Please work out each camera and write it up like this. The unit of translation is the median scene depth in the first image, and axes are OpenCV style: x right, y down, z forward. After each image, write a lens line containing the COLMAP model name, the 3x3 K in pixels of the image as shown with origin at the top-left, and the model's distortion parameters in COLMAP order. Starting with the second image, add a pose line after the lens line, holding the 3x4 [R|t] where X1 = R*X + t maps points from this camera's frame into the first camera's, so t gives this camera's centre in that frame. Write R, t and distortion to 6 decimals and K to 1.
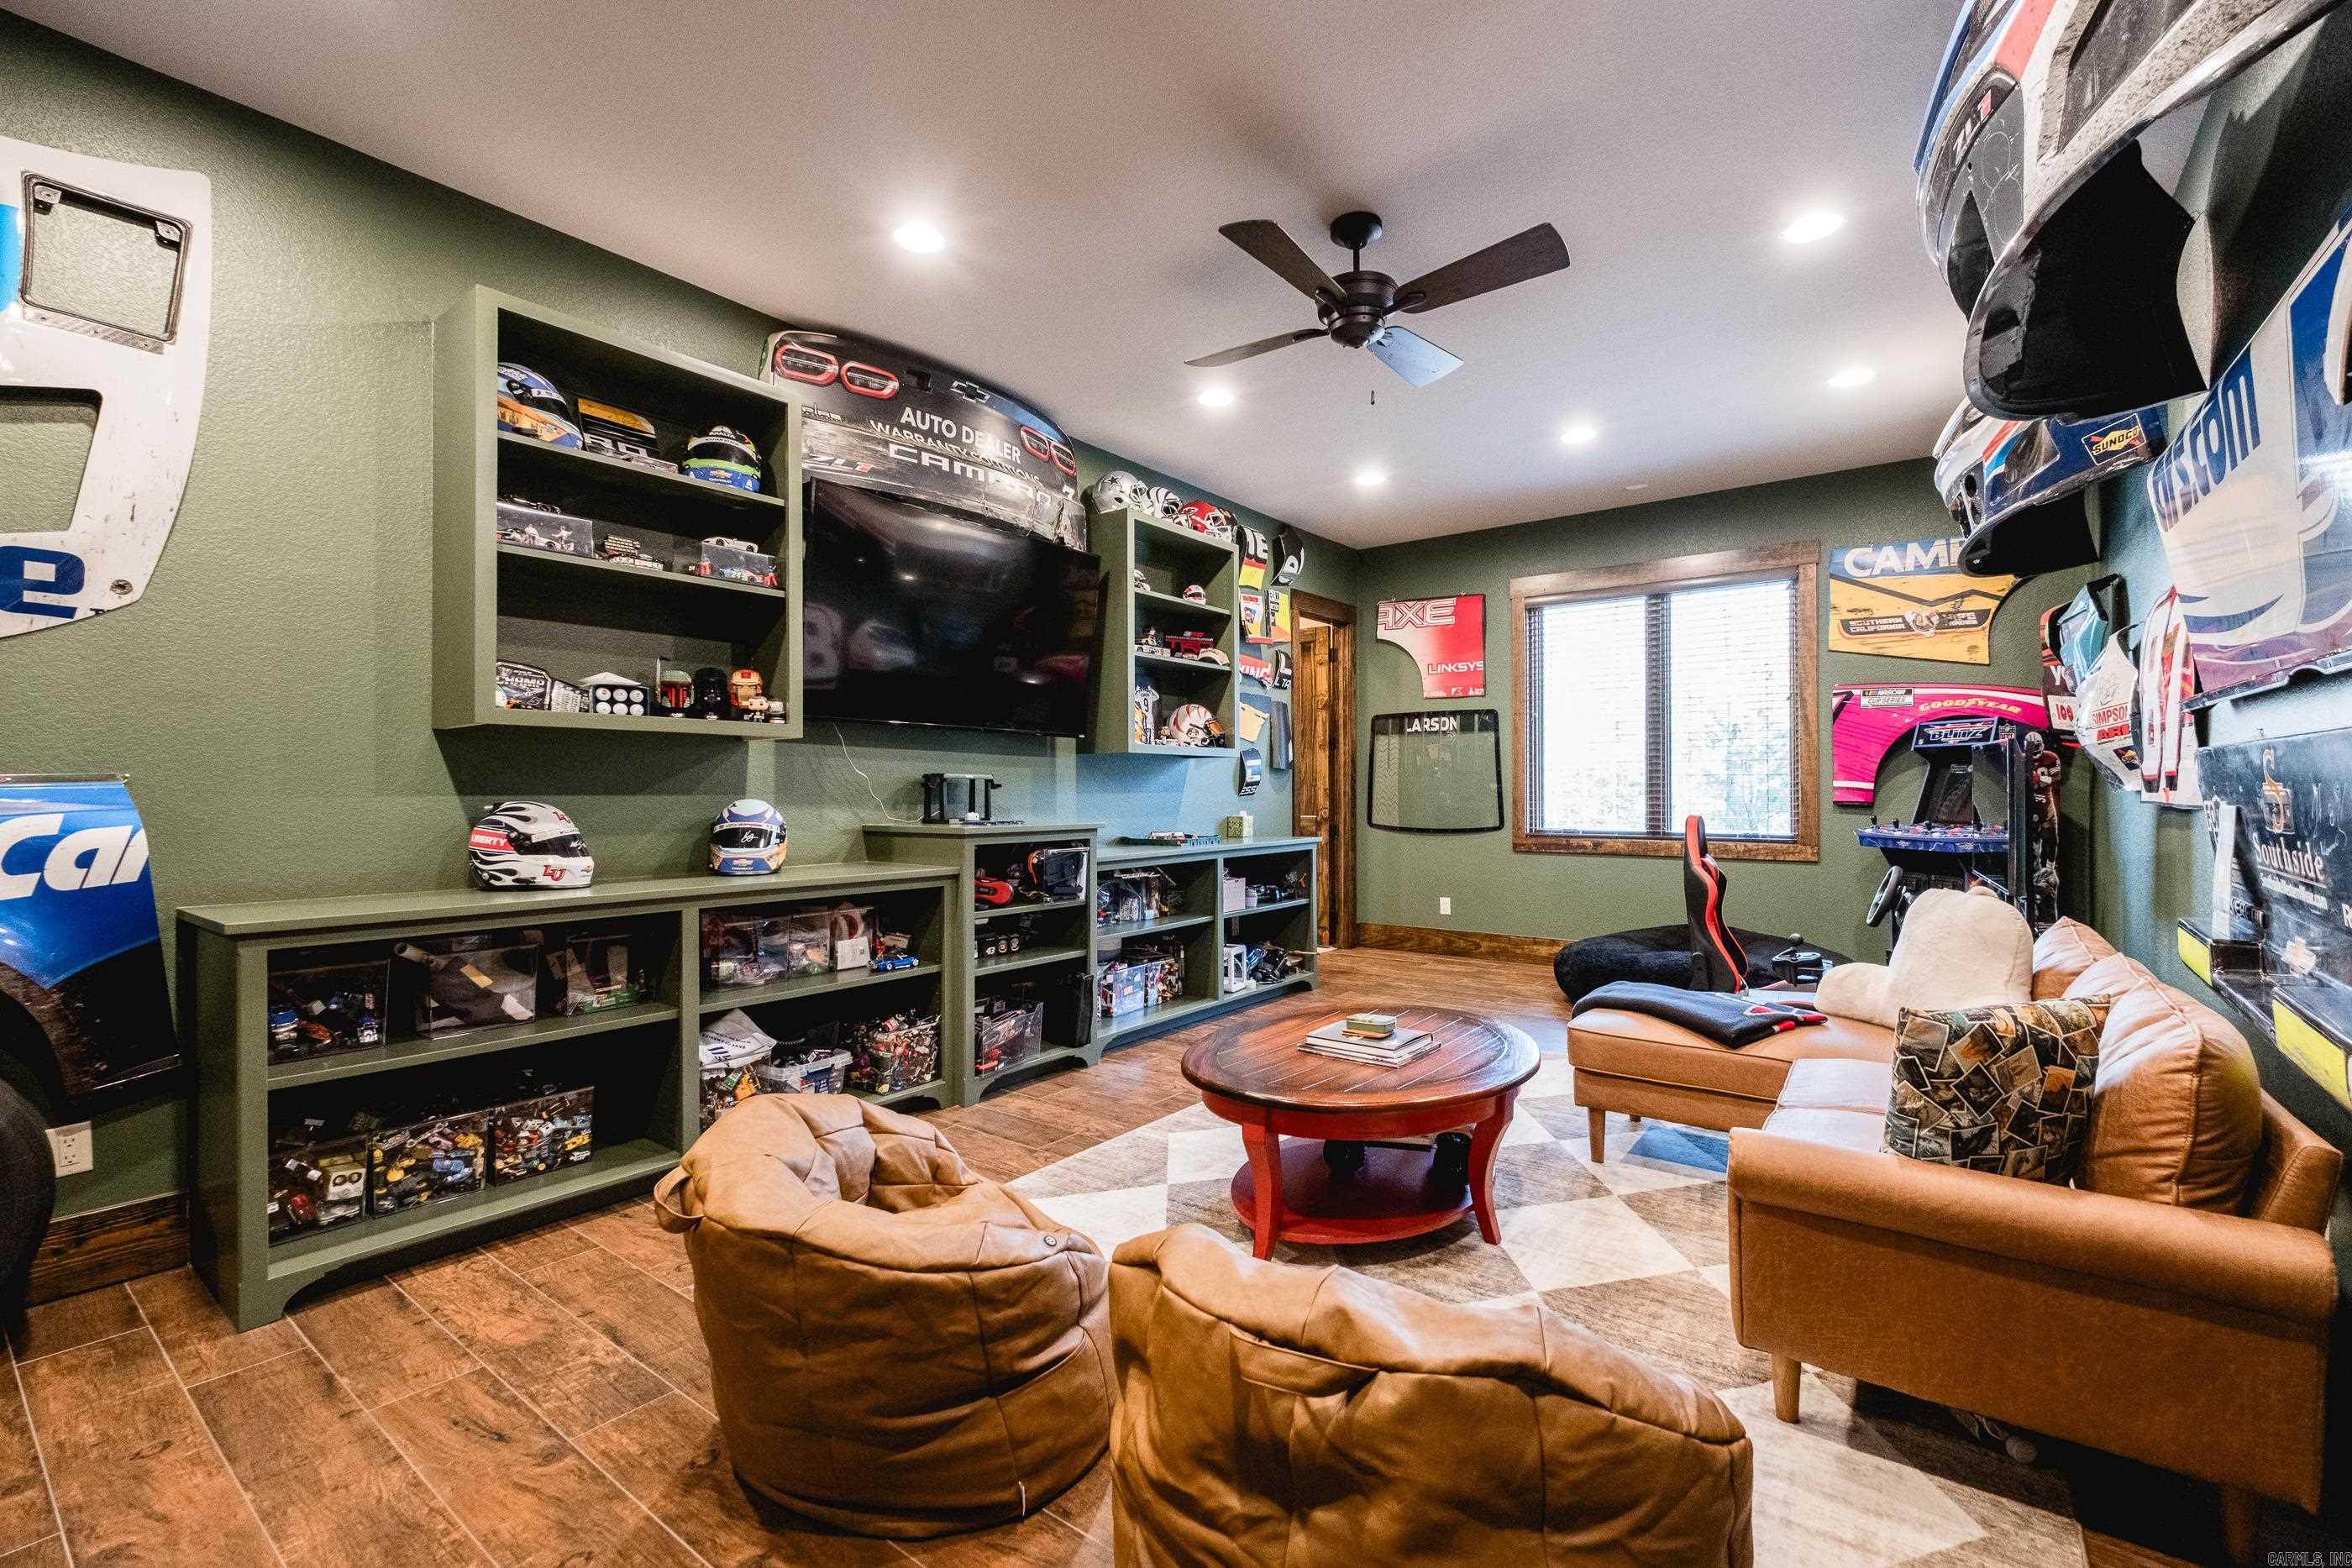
lens RADIAL K [[1017.0, 0, 1187.2], [0, 1017.0, 789.4], [0, 0, 1]] dist [0.000197, -0.002336]
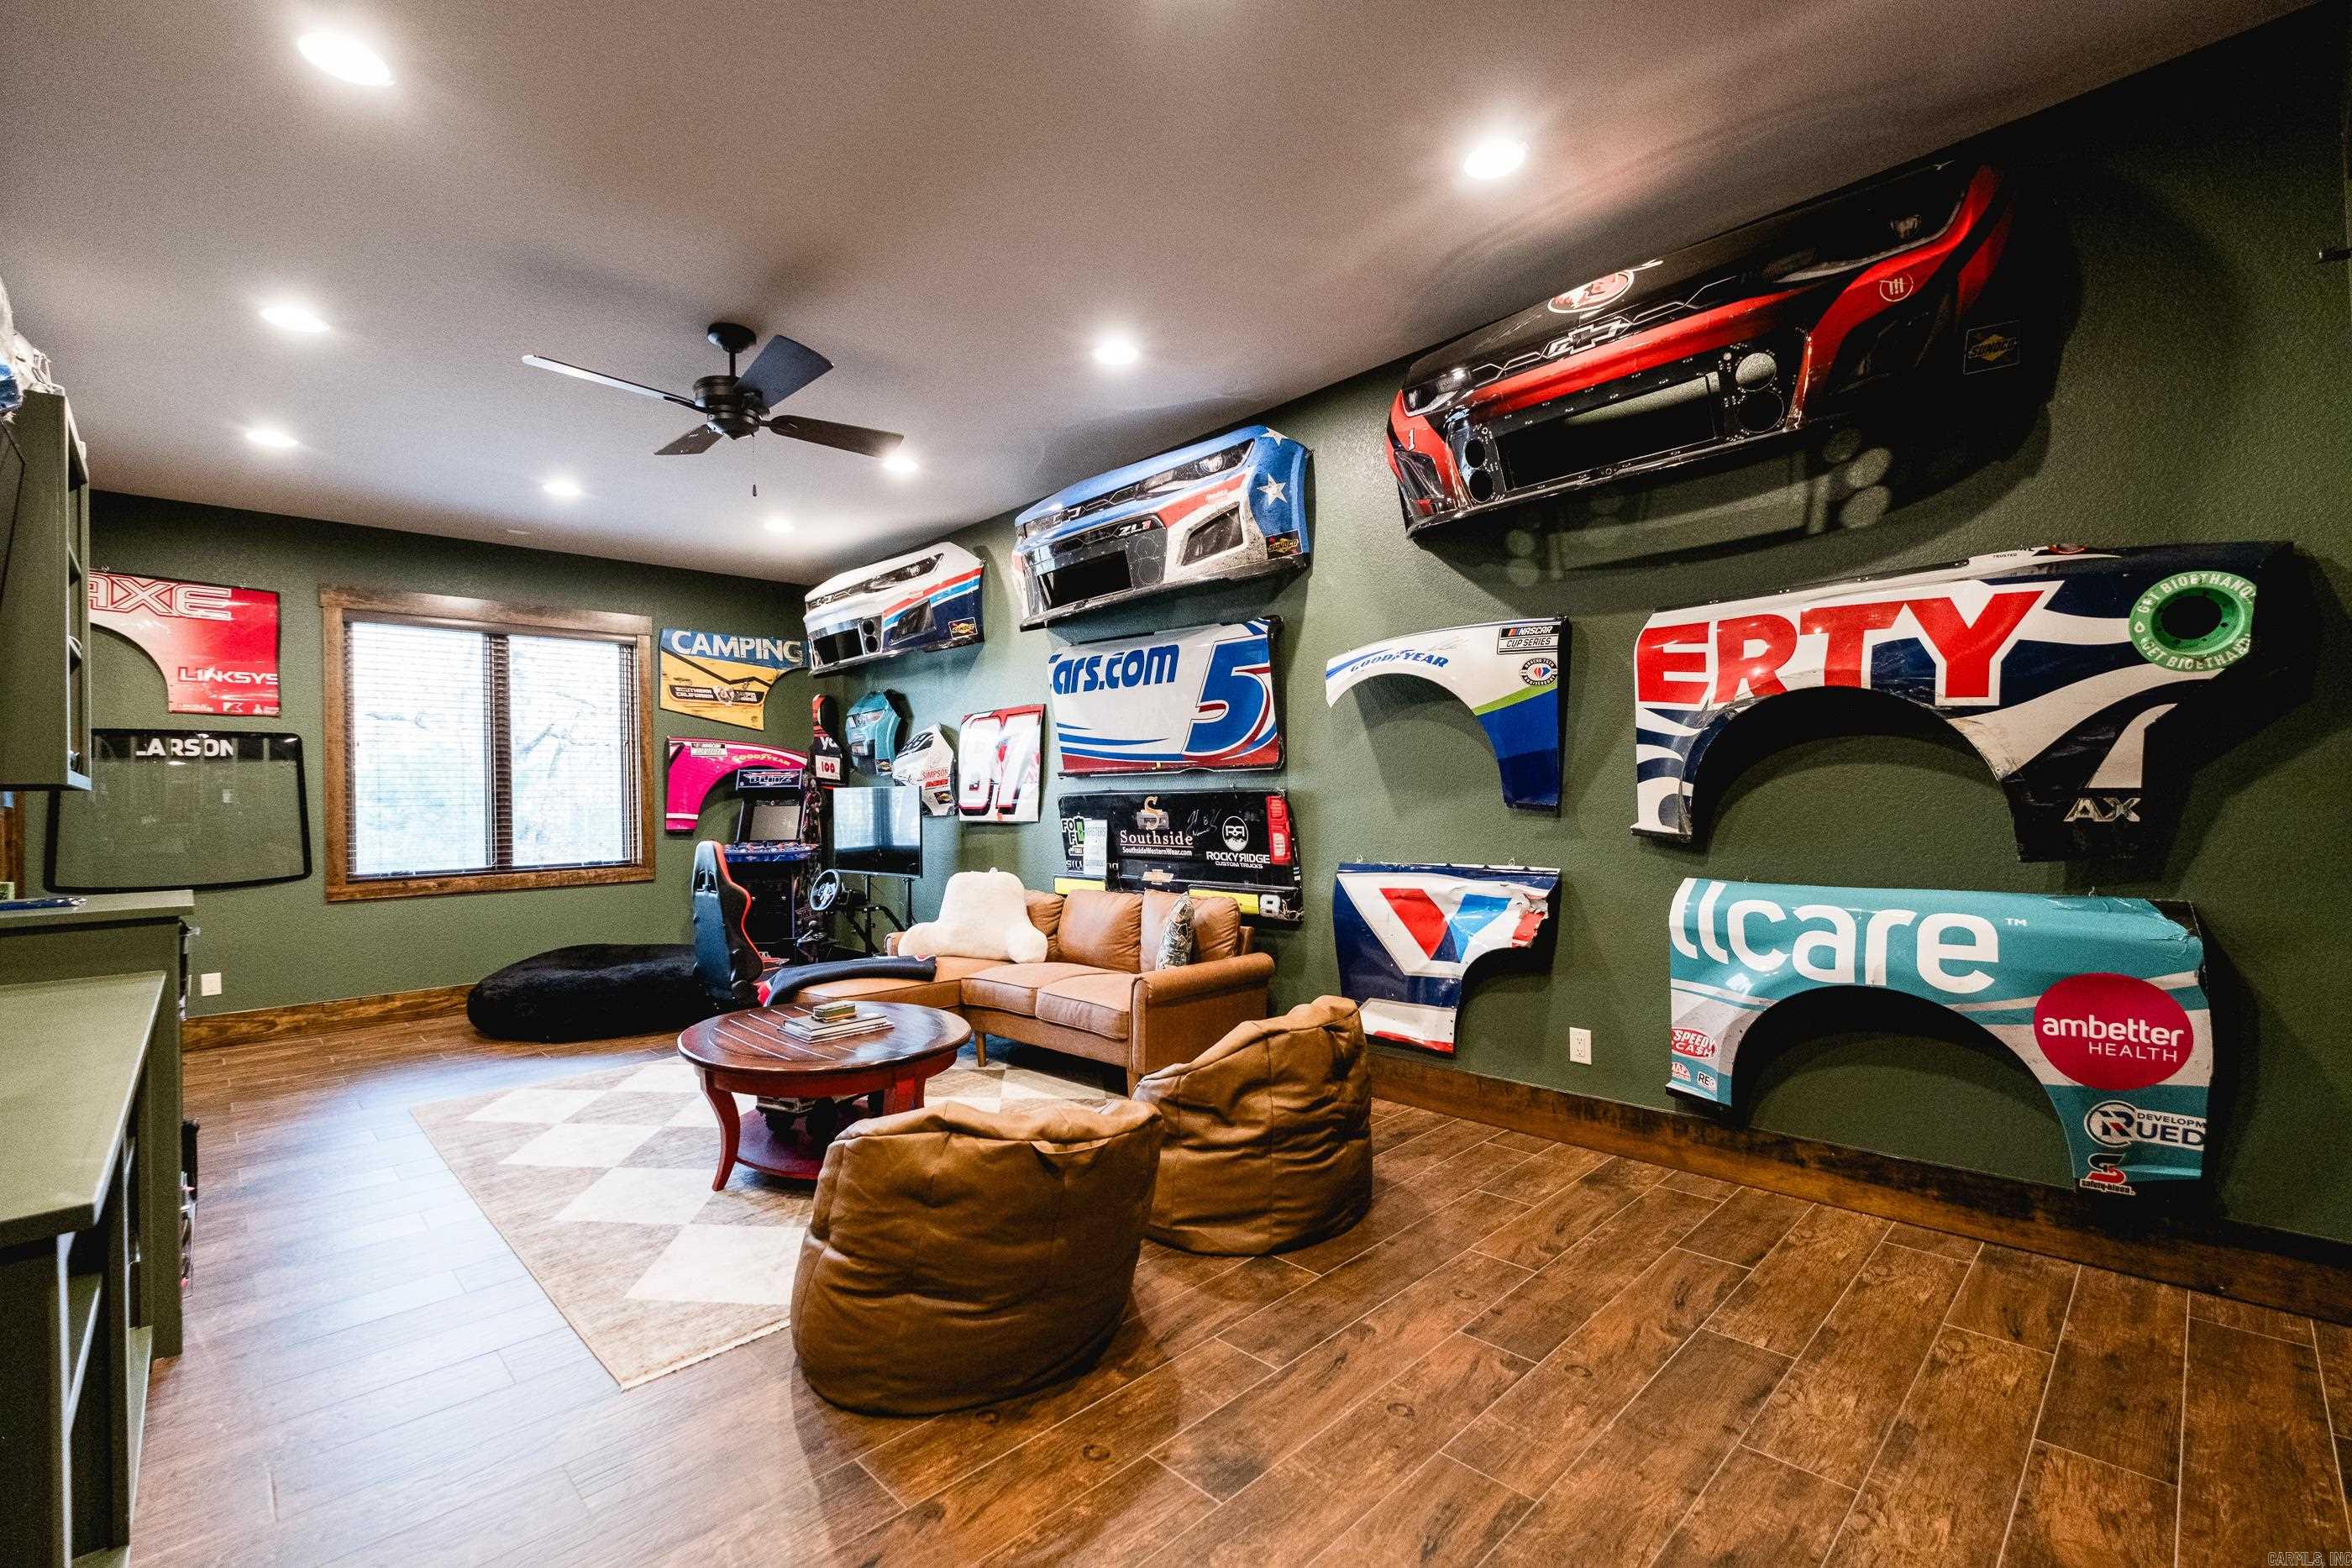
lens RADIAL K [[1017.0, 0, 1194.2], [0, 1017.0, 788.6], [0, 0, 1]] dist [0.000197, -0.002336]
pose [[0.133692, 0.009115, 0.990981, -0.507498], [0.021818, 0.999688, -0.012138, -0.009550], [-0.990783, 0.023244, 0.133451, 0.192255]]
